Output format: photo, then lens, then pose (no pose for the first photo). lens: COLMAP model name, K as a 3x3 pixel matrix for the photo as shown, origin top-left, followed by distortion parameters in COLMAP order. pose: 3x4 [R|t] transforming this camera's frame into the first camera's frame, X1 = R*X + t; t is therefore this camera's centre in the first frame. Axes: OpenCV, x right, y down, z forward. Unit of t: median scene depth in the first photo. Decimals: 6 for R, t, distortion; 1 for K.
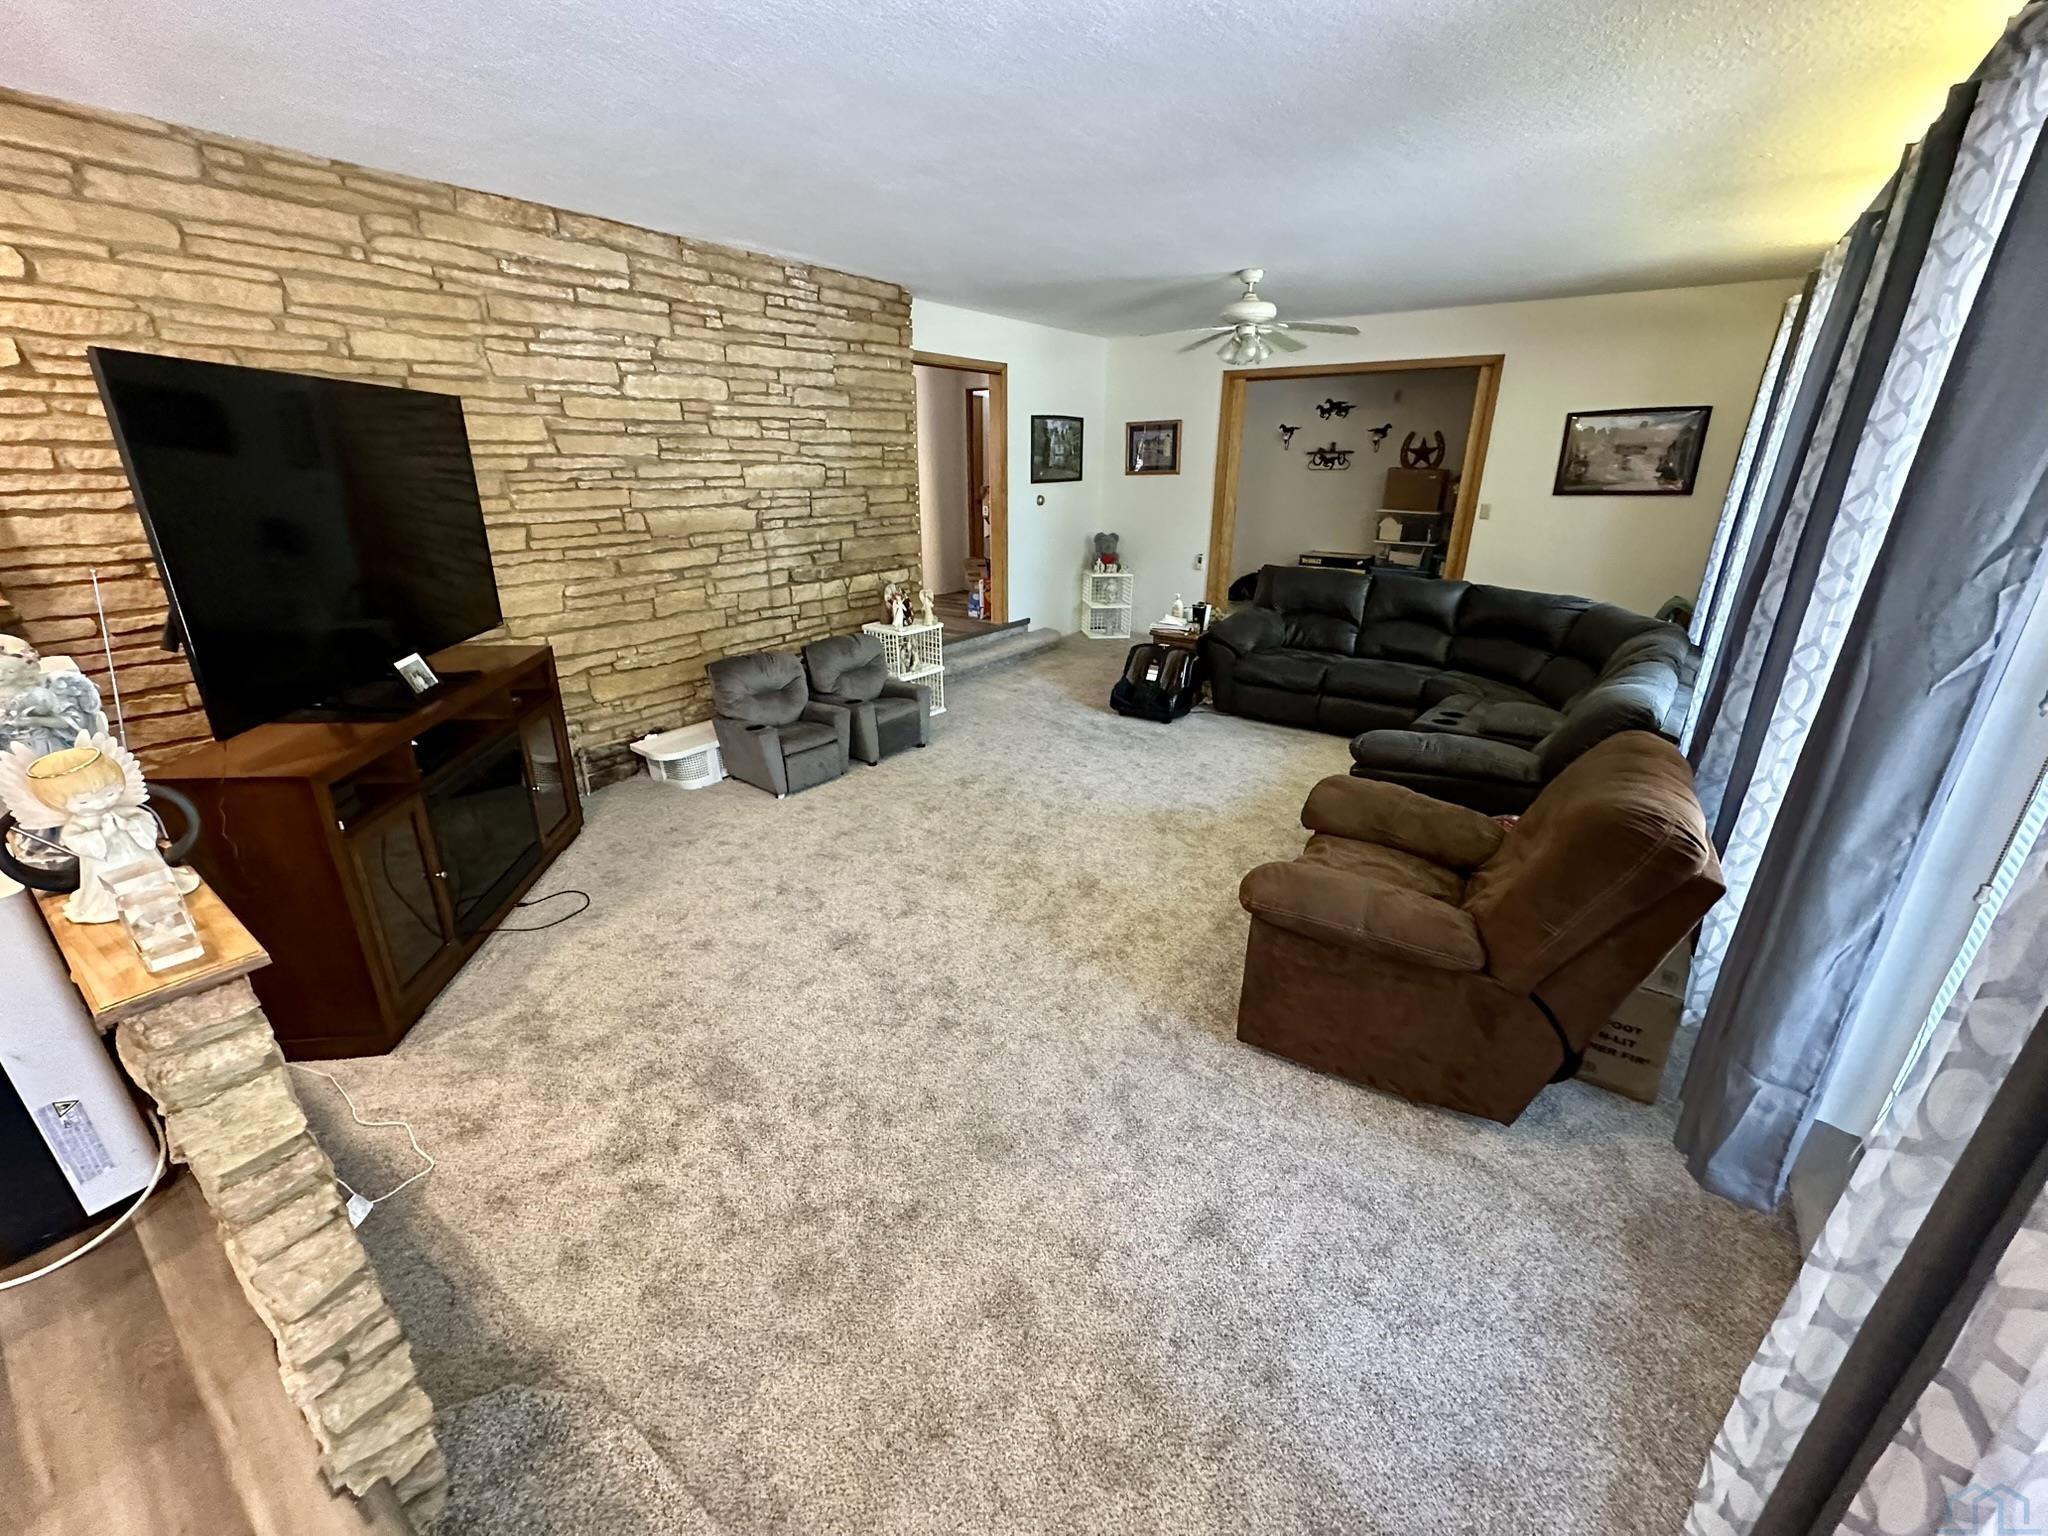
lens RADIAL K [[833.5, 0, 1028.5], [0, 833.5, 769.4], [0, 0, 1]] dist [-0.001930, 0.000033]
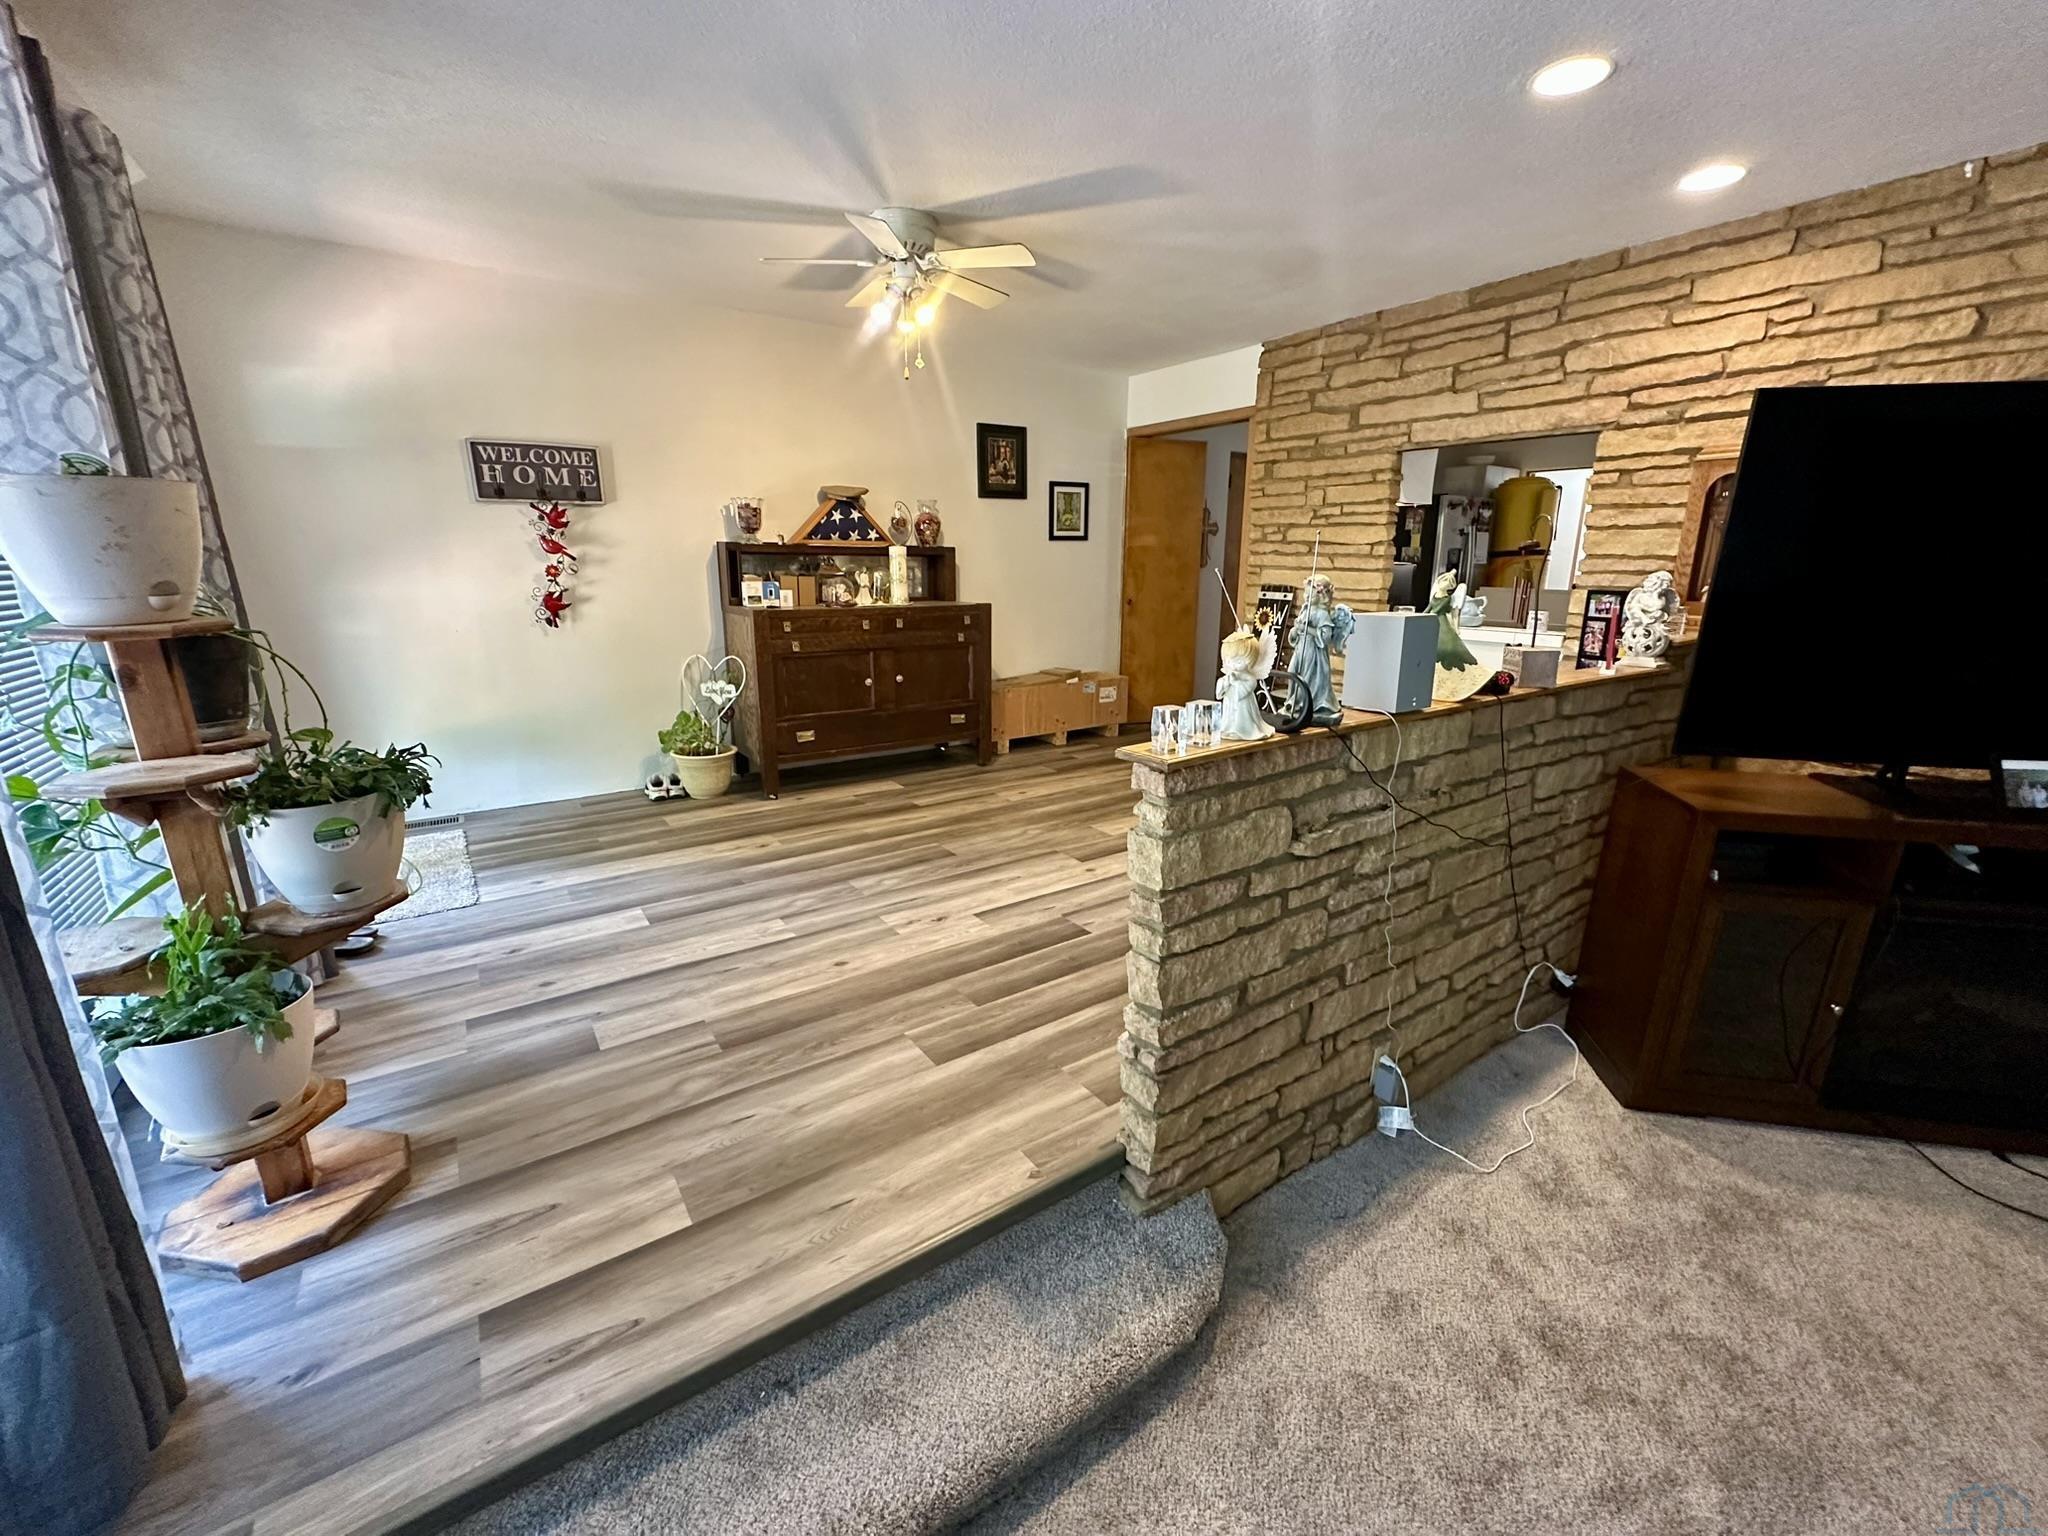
lens RADIAL K [[833.5, 0, 1028.5], [0, 833.5, 769.4], [0, 0, 1]] dist [-0.001930, 0.000033]
pose [[-0.344735, 0.225418, -0.911233, 0.133160], [-0.341596, 0.874056, 0.345453, -0.049361], [0.874340, 0.430363, -0.224316, 0.256672]]
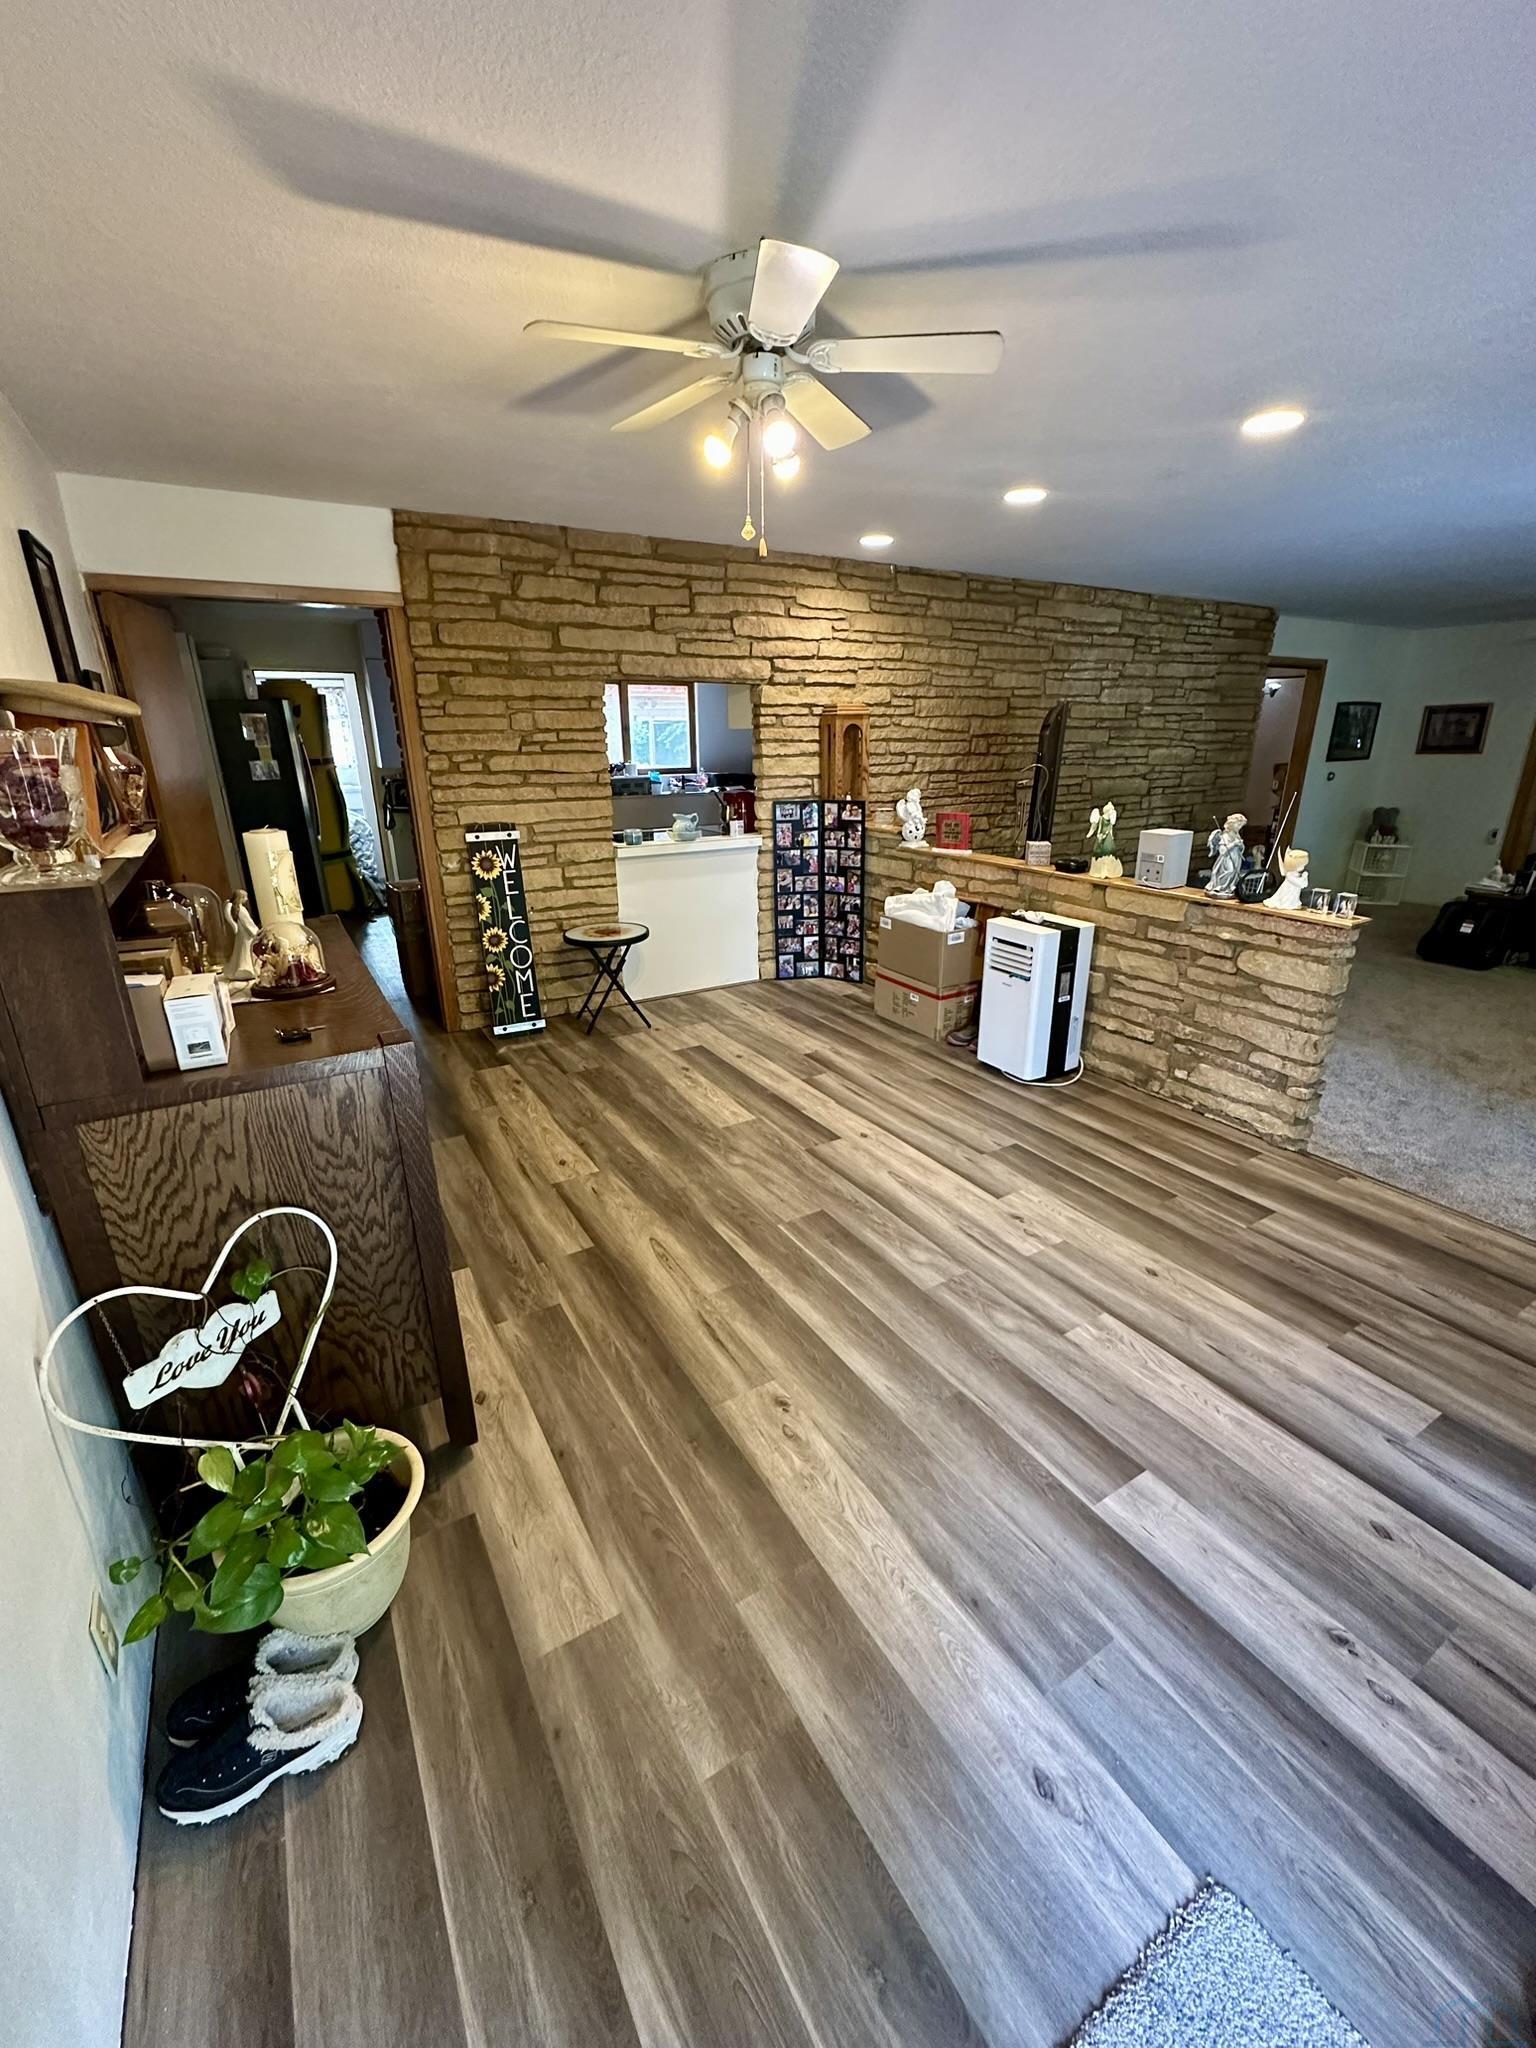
lens RADIAL K [[833.5, 0, 778.5], [0, 833.5, 1019.3], [0, 0, 1]] dist [-0.001930, 0.000033]
pose [[0.917020, 0.120154, -0.380311, -0.351182], [-0.131386, 0.991325, -0.003607, 0.181138], [0.376578, 0.053275, 0.924852, -0.527262]]
